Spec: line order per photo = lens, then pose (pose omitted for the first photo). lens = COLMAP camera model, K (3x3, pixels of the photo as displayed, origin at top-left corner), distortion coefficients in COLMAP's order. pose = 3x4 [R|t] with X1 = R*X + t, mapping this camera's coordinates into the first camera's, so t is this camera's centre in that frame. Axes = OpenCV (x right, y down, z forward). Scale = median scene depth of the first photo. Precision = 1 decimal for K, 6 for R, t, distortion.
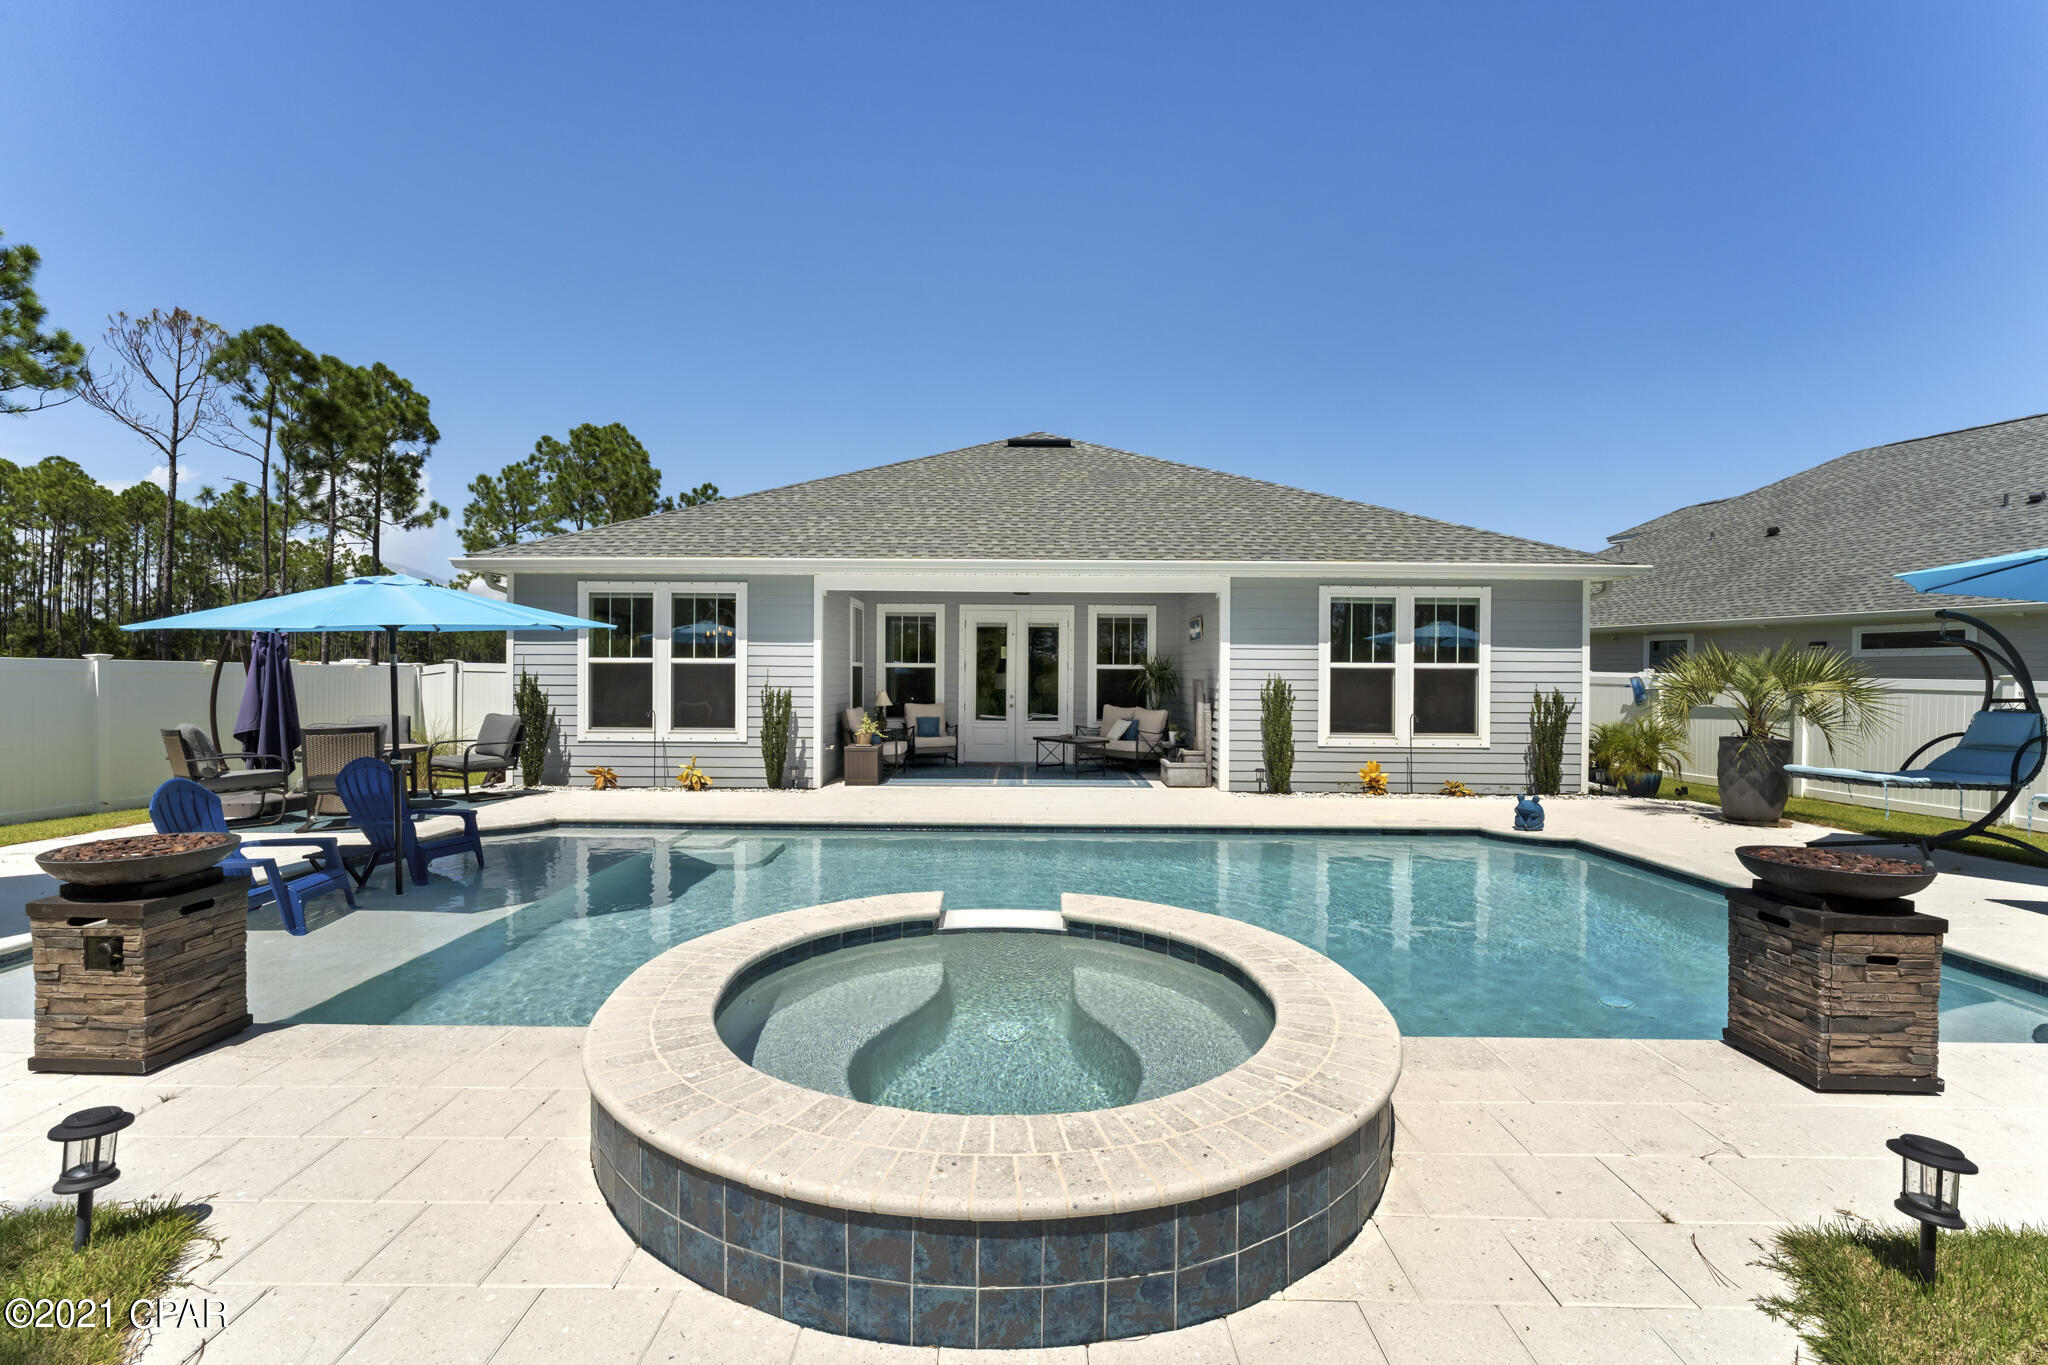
lens RADIAL K [[878.9, 0, 1022.3], [0, 878.9, 685.7], [0, 0, 1]] dist [-0.001863, -0.000937]
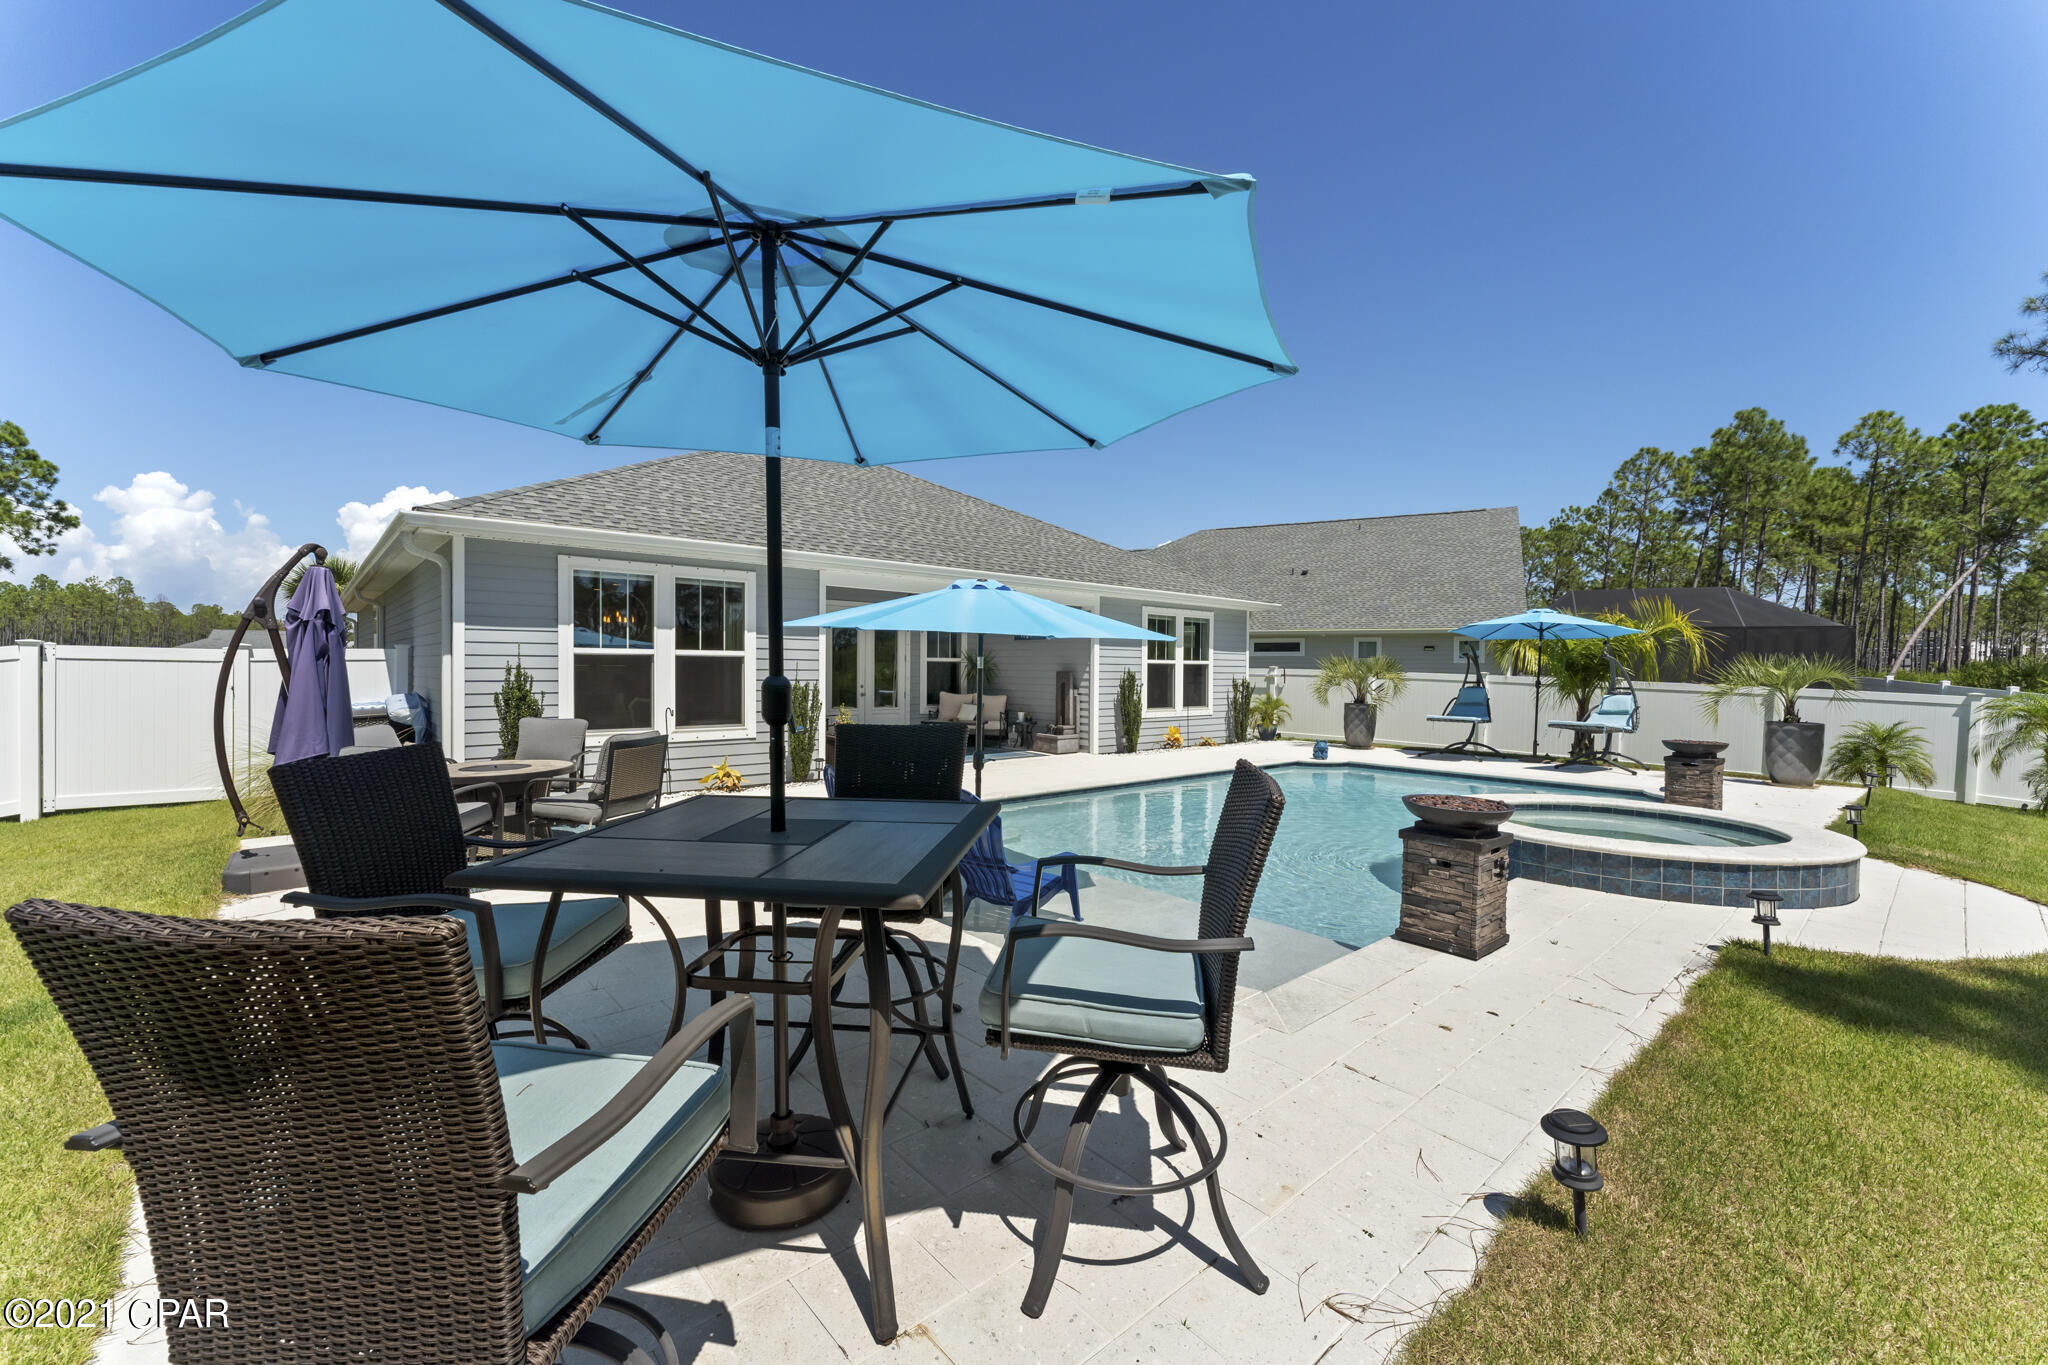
lens RADIAL K [[833.6, 0, 1026.1], [0, 833.6, 674.1], [0, 0, 1]] dist [-0.002109, -0.000028]
pose [[0.741261, -0.004210, 0.671203, -0.708060], [0.001832, 0.999989, 0.004249, -0.008905], [-0.671214, -0.001920, 0.741261, 0.122800]]
